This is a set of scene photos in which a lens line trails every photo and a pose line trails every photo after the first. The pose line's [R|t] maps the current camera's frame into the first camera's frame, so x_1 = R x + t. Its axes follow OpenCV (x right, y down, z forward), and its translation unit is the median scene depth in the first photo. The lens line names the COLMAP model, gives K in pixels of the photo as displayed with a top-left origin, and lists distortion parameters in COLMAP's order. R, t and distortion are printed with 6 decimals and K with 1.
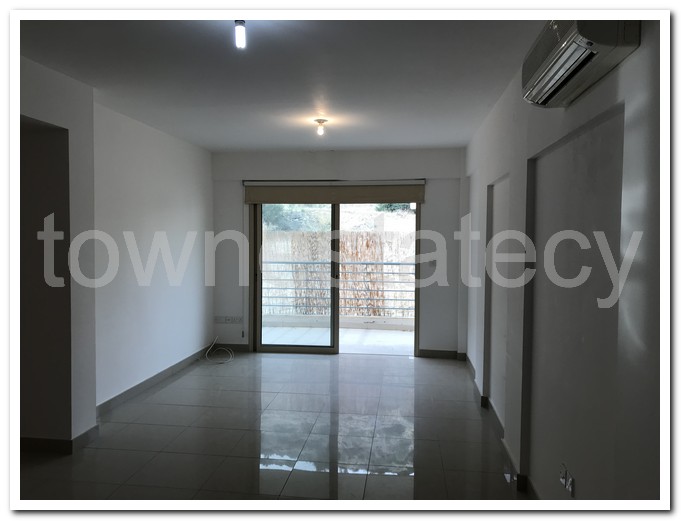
lens RADIAL K [[494.1, 0, 328.2], [0, 494.1, 266.8], [0, 0, 1]] dist [0.046229, 0.000492]
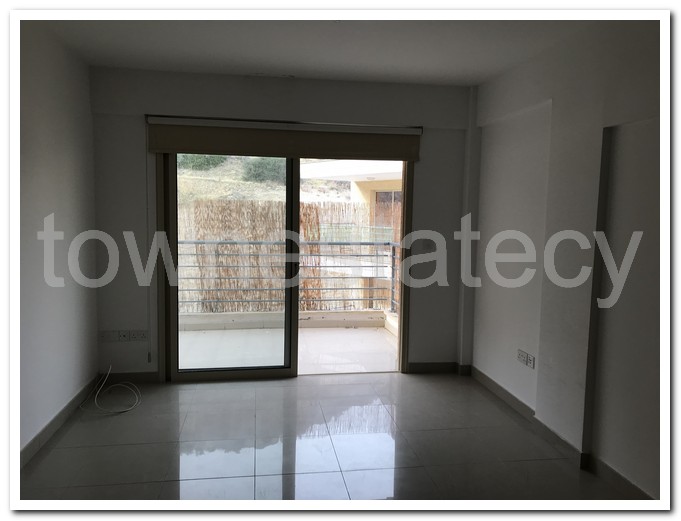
lens RADIAL K [[524.5, 0, 340.5], [0, 524.5, 260.5], [0, 0, 1]] dist [0.016355, -0.000359]
pose [[0.960984, -0.014705, 0.276214, -0.120888], [0.004600, 0.999297, 0.037199, -0.013751], [-0.276567, -0.034477, 0.960376, 0.281409]]
